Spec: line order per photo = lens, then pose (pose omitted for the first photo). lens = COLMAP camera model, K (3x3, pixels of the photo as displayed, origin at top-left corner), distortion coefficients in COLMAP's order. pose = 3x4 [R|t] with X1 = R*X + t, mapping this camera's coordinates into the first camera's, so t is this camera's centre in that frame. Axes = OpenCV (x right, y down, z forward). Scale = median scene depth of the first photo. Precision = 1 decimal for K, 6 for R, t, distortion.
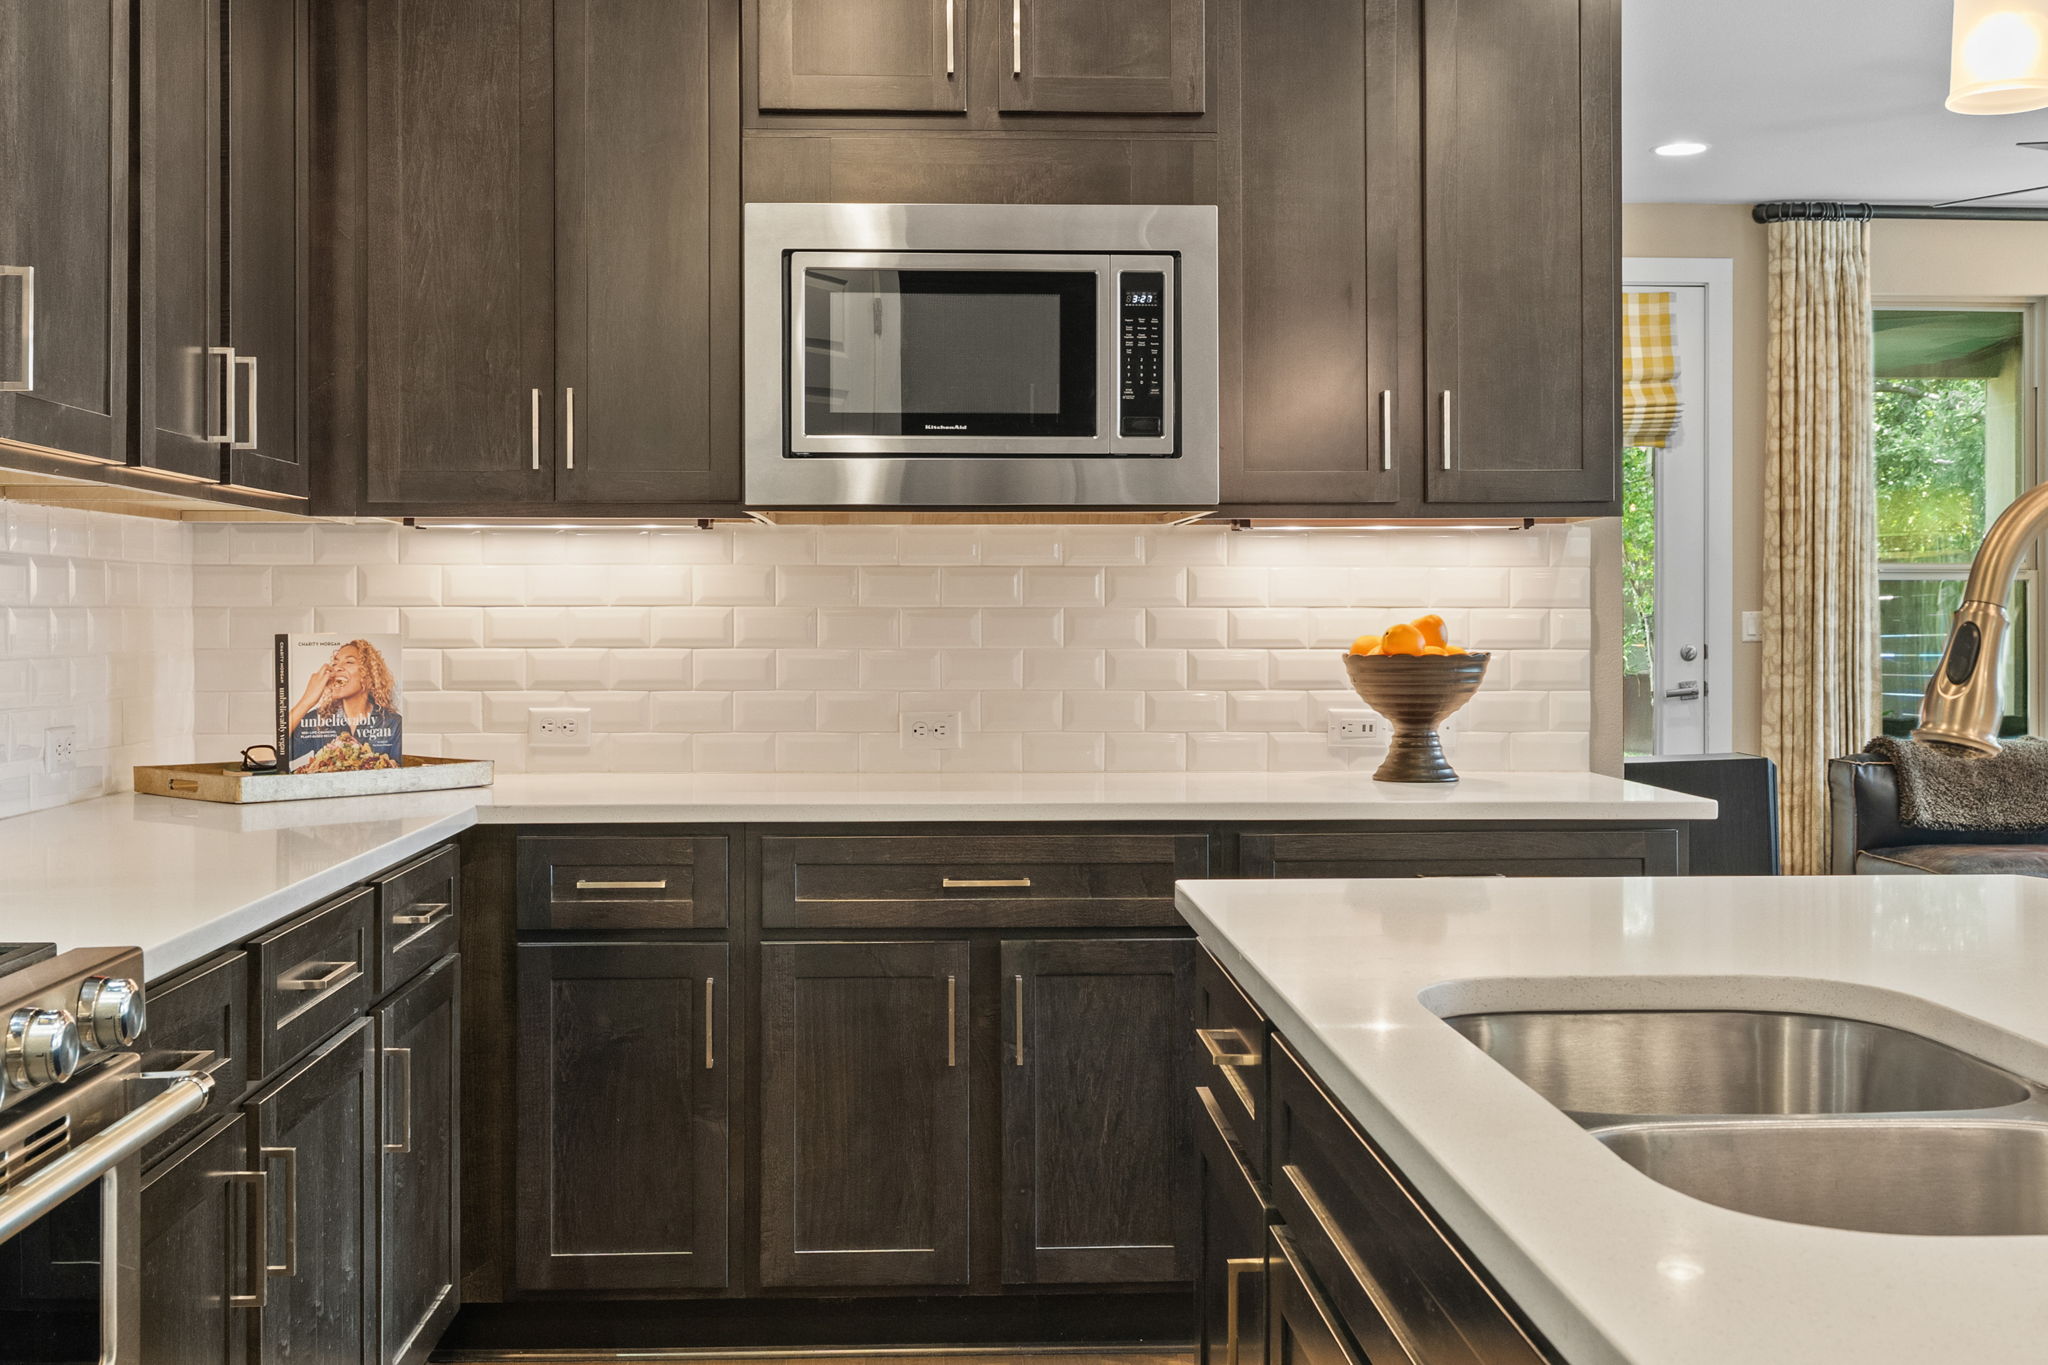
lens RADIAL K [[2150.3, 0, 1032.3], [0, 2150.3, 630.2], [0, 0, 1]] dist [0.014846, -0.012557]
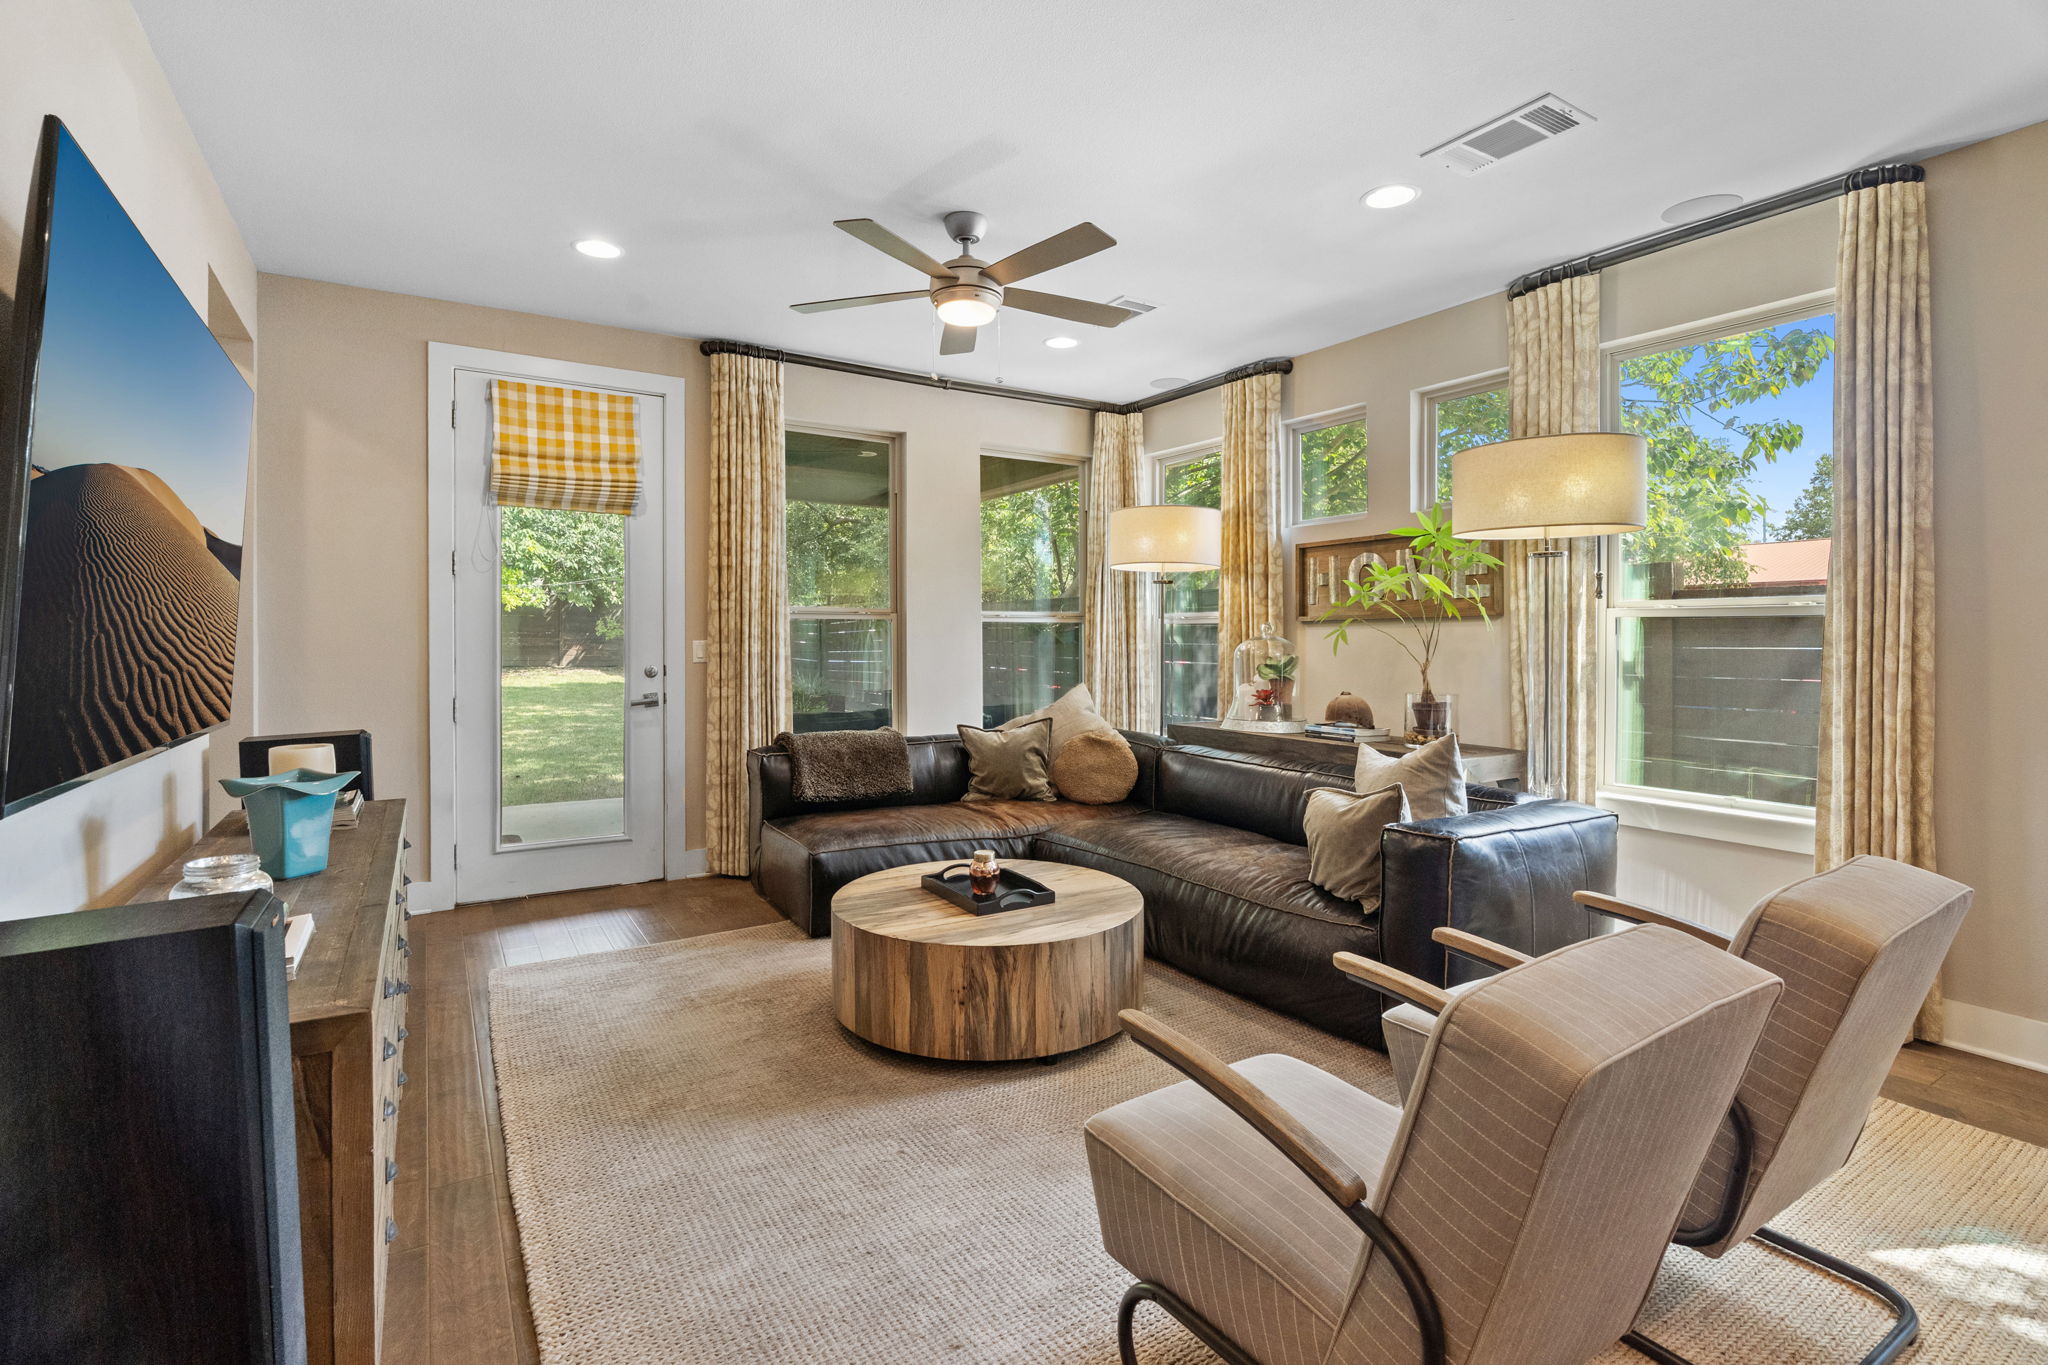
lens RADIAL K [[962.5, 0, 1018.2], [0, 962.5, 646.2], [0, 0, 1]] dist [-0.009861, 0.002153]
pose [[0.871917, -0.002282, 0.489648, 0.216433], [0.001276, 0.999996, 0.002389, -0.006348], [-0.489652, -0.001459, 0.871917, 0.380637]]
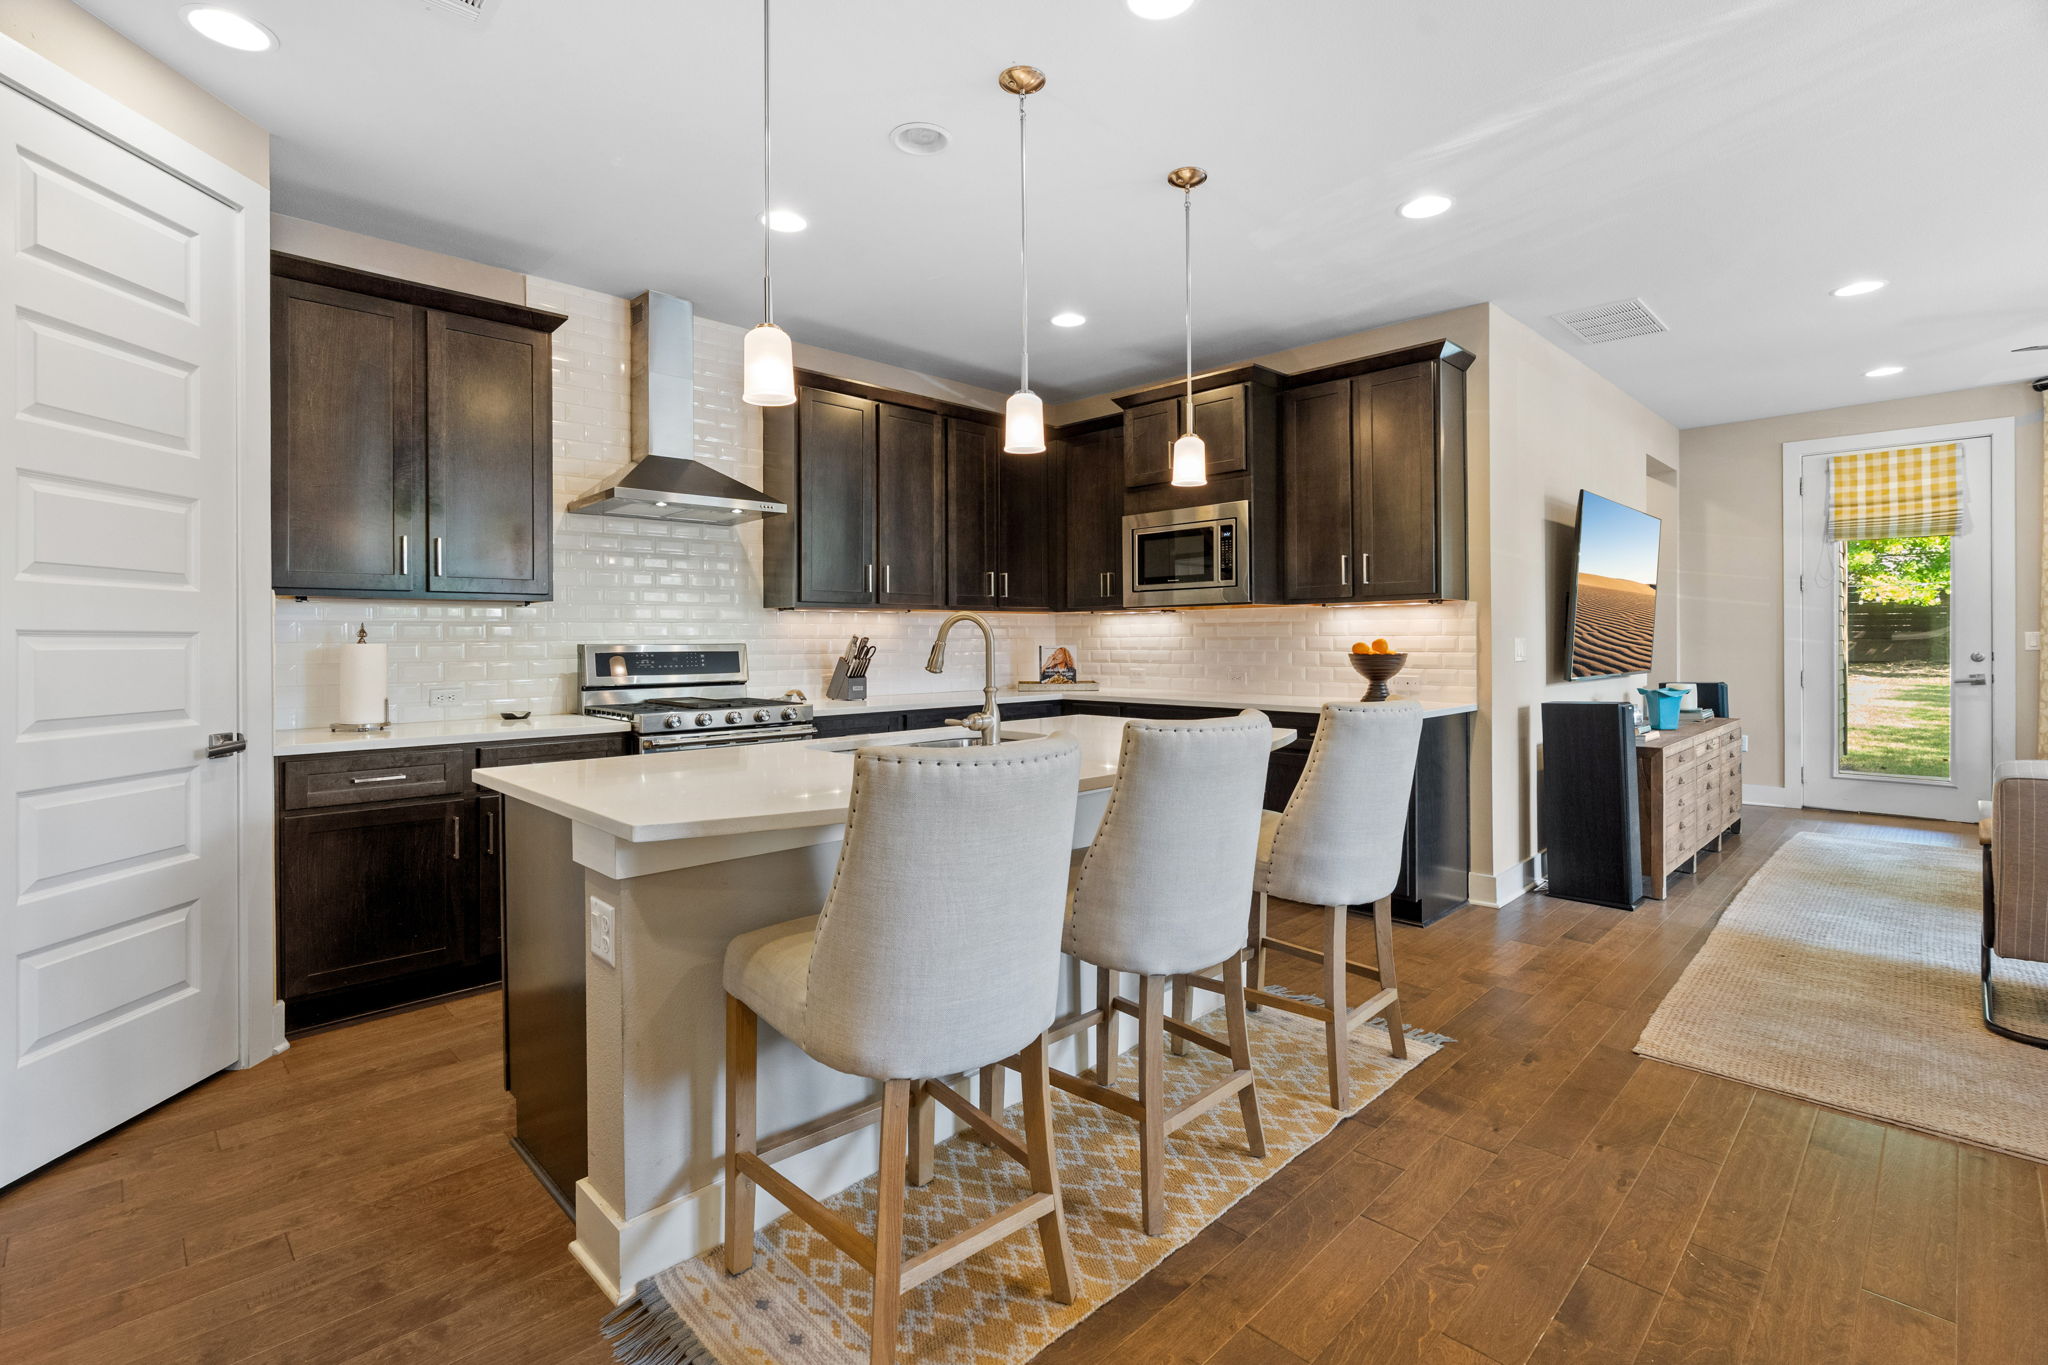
lens RADIAL K [[928.2, 0, 1011.2], [0, 928.2, 642.7], [0, 0, 1]] dist [-0.009940, 0.000419]
pose [[0.664625, -0.001411, -0.747176, 0.345536], [0.001435, 0.999999, -0.000612, -0.001097], [0.747176, -0.000665, 0.664626, -0.035428]]
